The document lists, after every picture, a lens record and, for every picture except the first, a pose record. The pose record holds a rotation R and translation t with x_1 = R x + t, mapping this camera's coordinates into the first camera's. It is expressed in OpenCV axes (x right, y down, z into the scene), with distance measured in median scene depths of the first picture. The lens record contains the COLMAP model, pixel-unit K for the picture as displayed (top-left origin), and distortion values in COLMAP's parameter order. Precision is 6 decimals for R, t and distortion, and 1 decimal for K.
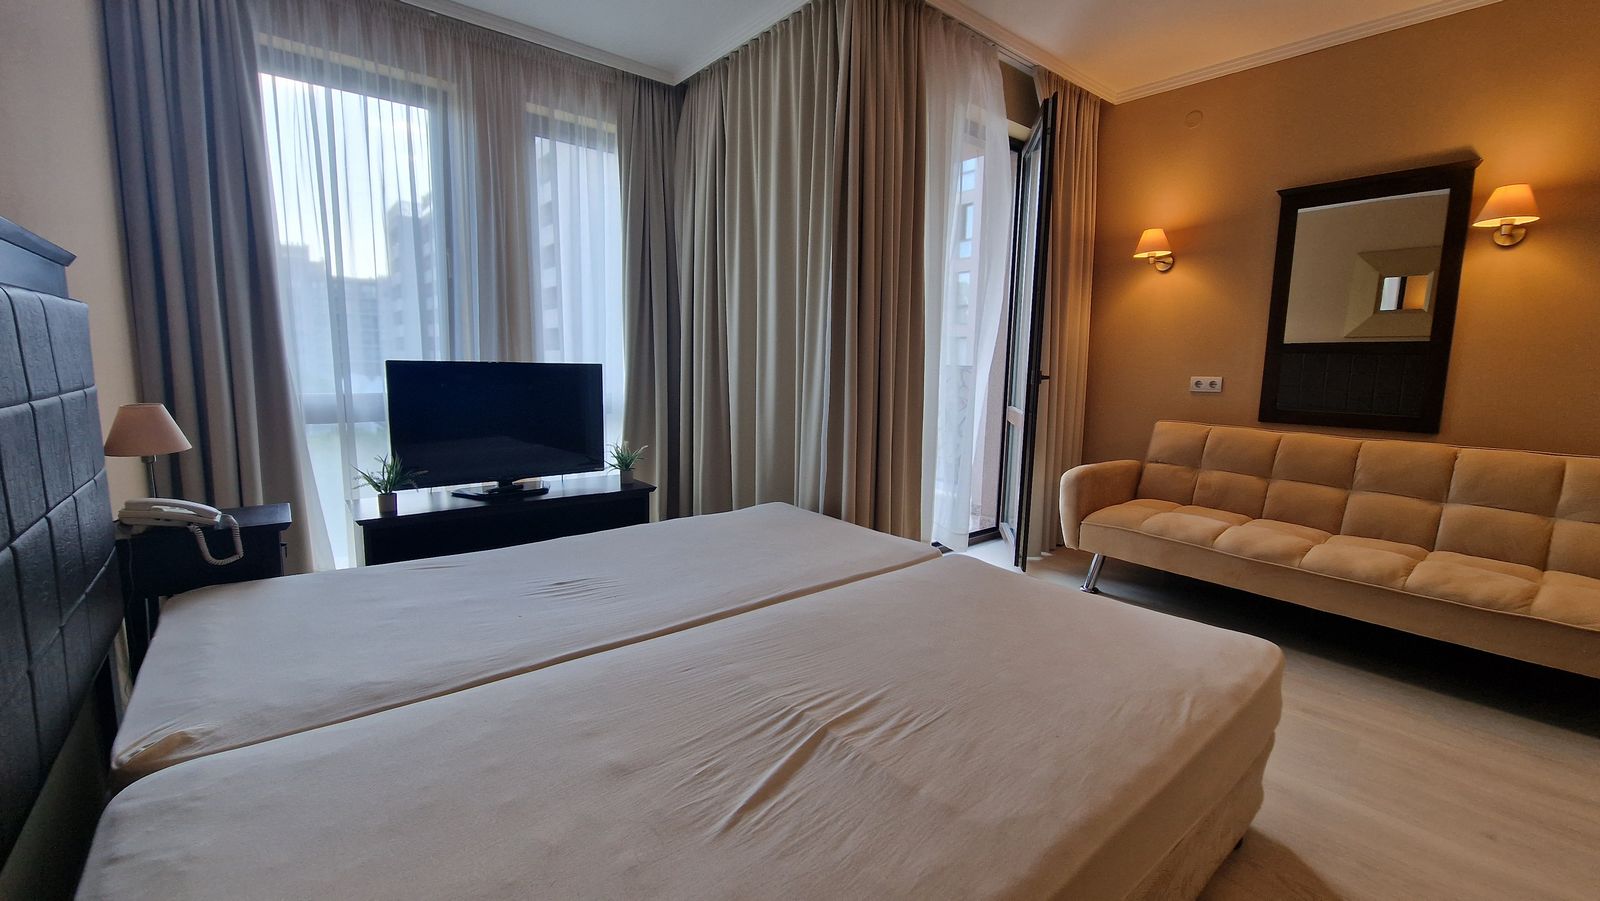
lens RADIAL K [[658.6, 0, 801.0], [0, 658.6, 448.8], [0, 0, 1]] dist [0.003869, -0.002464]
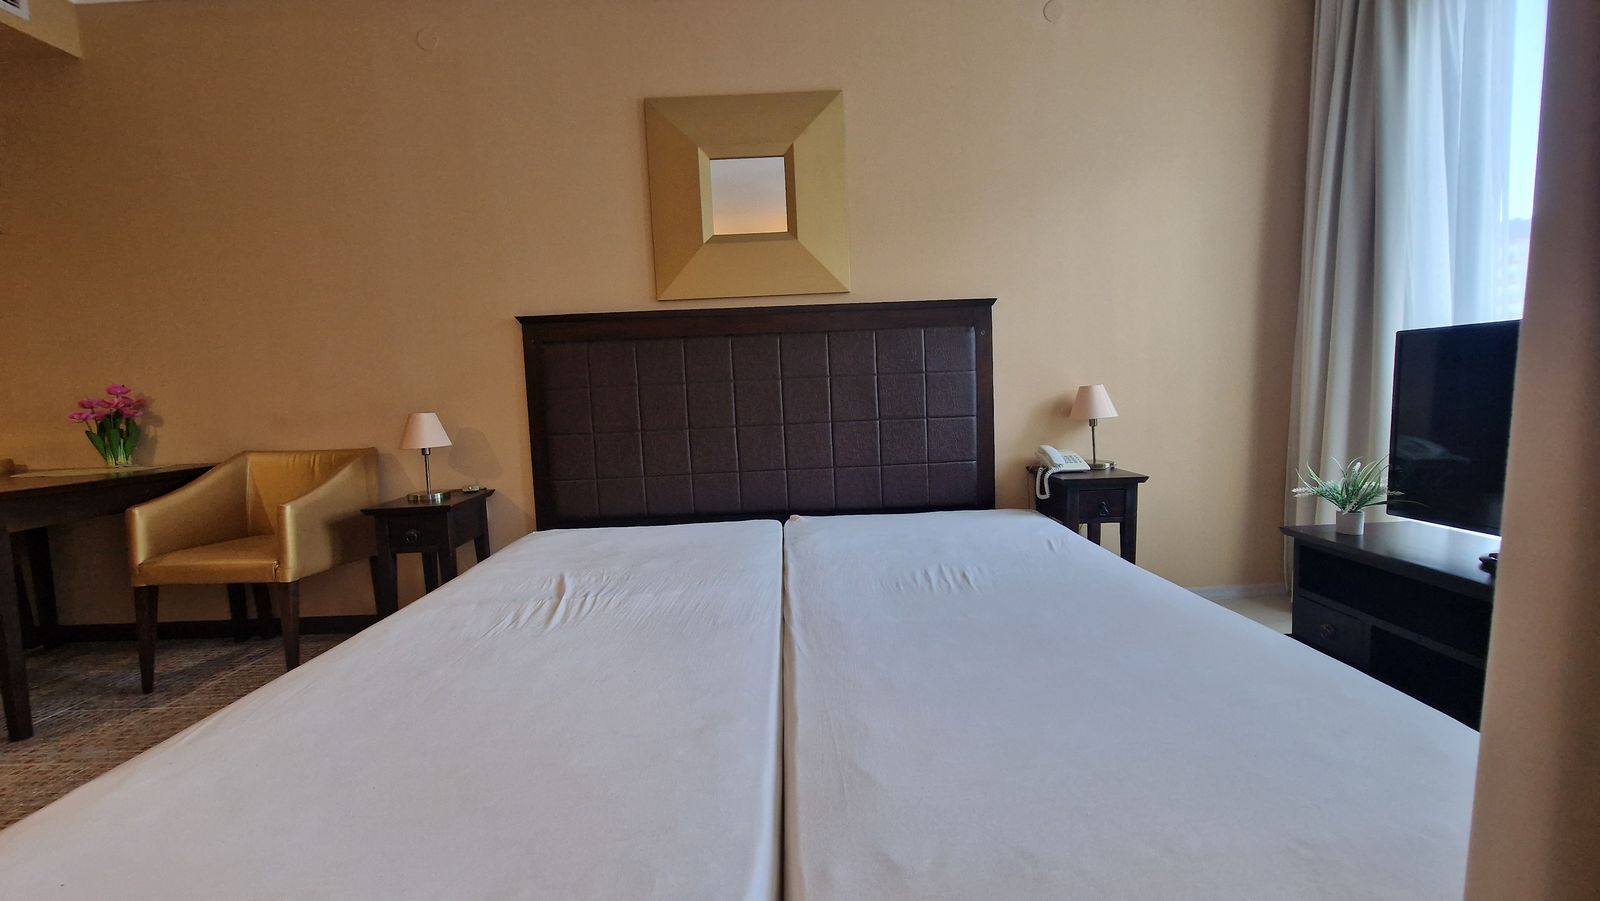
lens RADIAL K [[658.6, 0, 815.6], [0, 658.6, 448.8], [0, 0, 1]] dist [0.003869, -0.002464]
pose [[-0.634669, 0.069175, -0.769682, 0.316161], [-0.077509, 0.985265, 0.152463, -0.066074], [0.768887, 0.156421, -0.619956, 0.926072]]
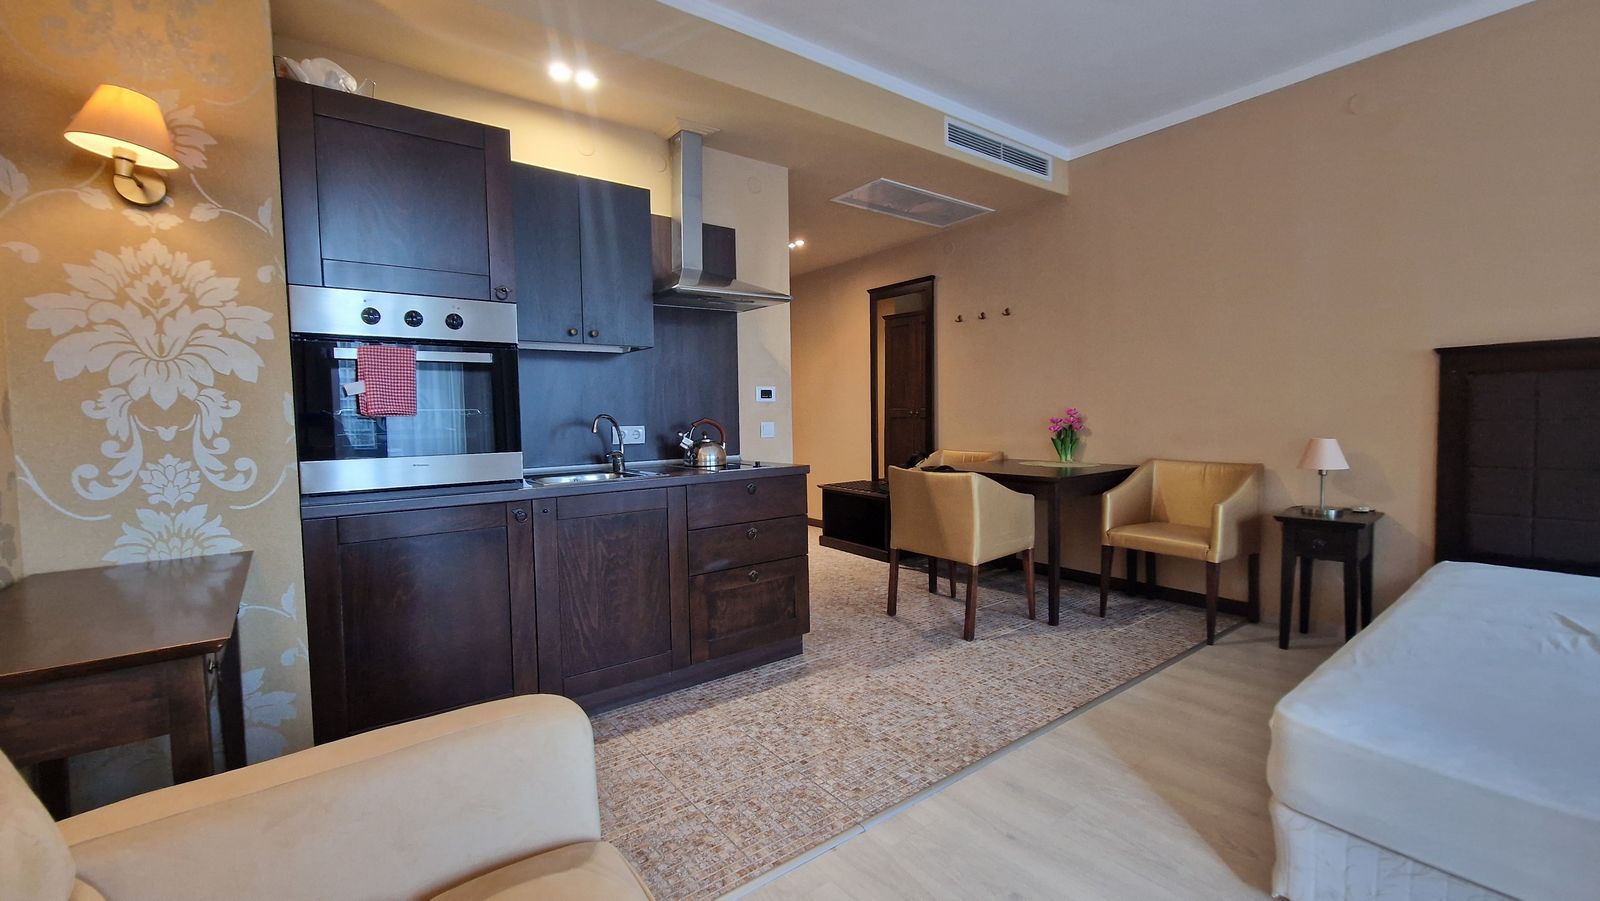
lens RADIAL K [[658.6, 0, 798.7], [0, 658.6, 451.8], [0, 0, 1]] dist [0.003869, -0.002464]
pose [[-0.998595, -0.003015, 0.052901, 0.713191], [0.007007, 0.982097, 0.188245, -0.112845], [-0.052521, 0.188351, -0.980696, 1.001798]]
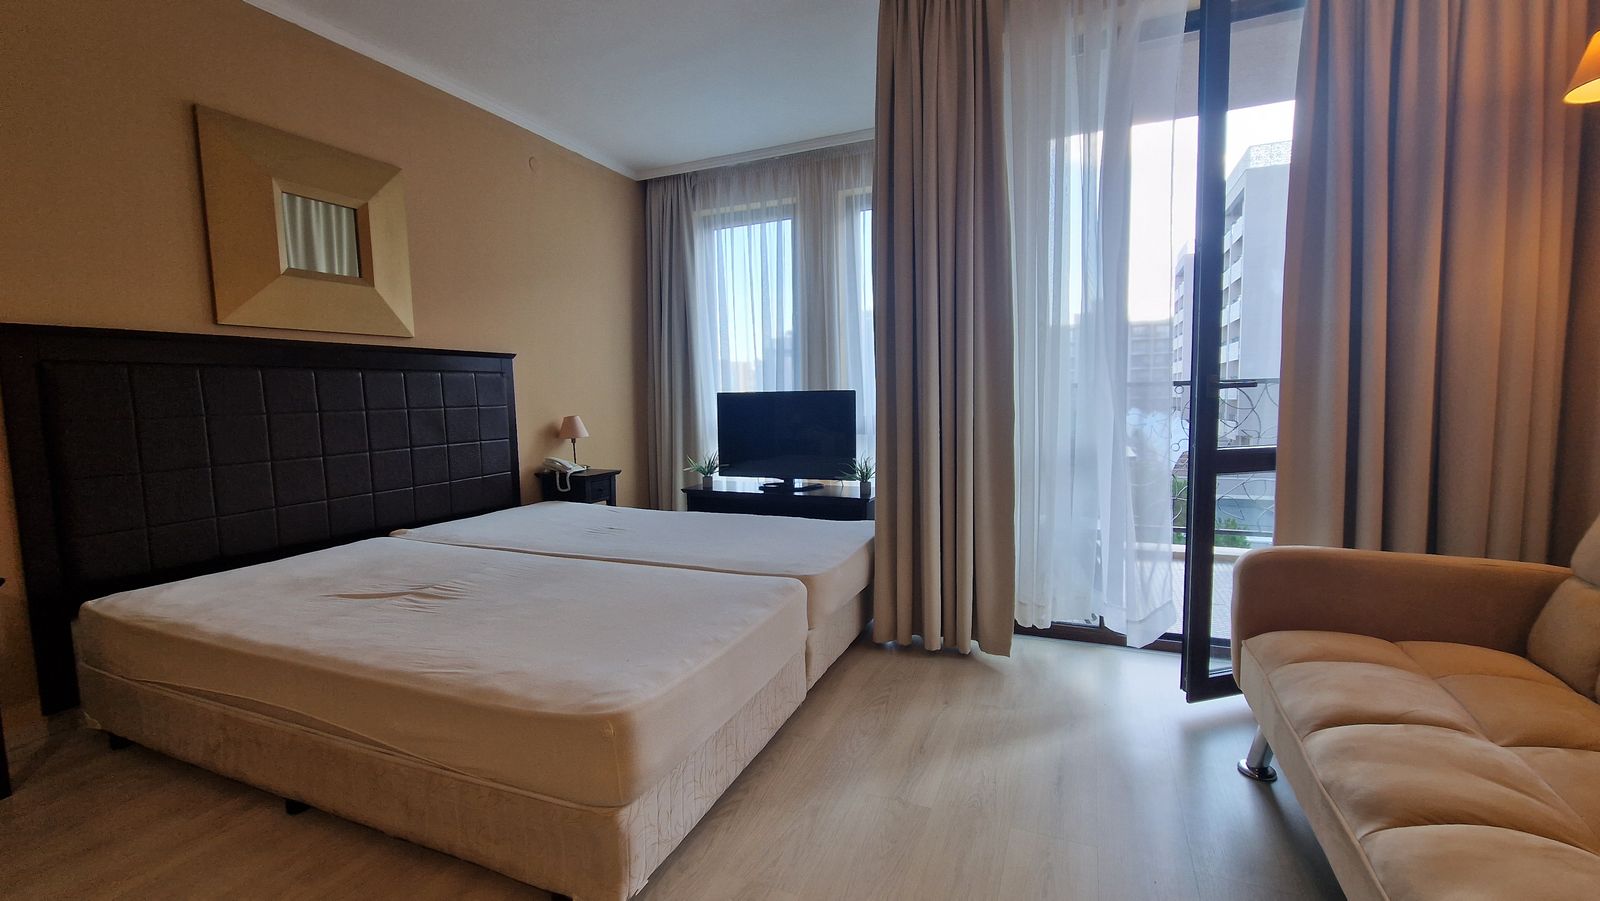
lens RADIAL K [[658.6, 0, 805.0], [0, 658.6, 453.4], [0, 0, 1]] dist [0.003869, -0.002464]
pose [[0.453434, 0.048815, -0.889952, 0.836068], [-0.087909, 0.996080, 0.009846, -0.022253], [0.886944, 0.073770, 0.455948, 0.449209]]
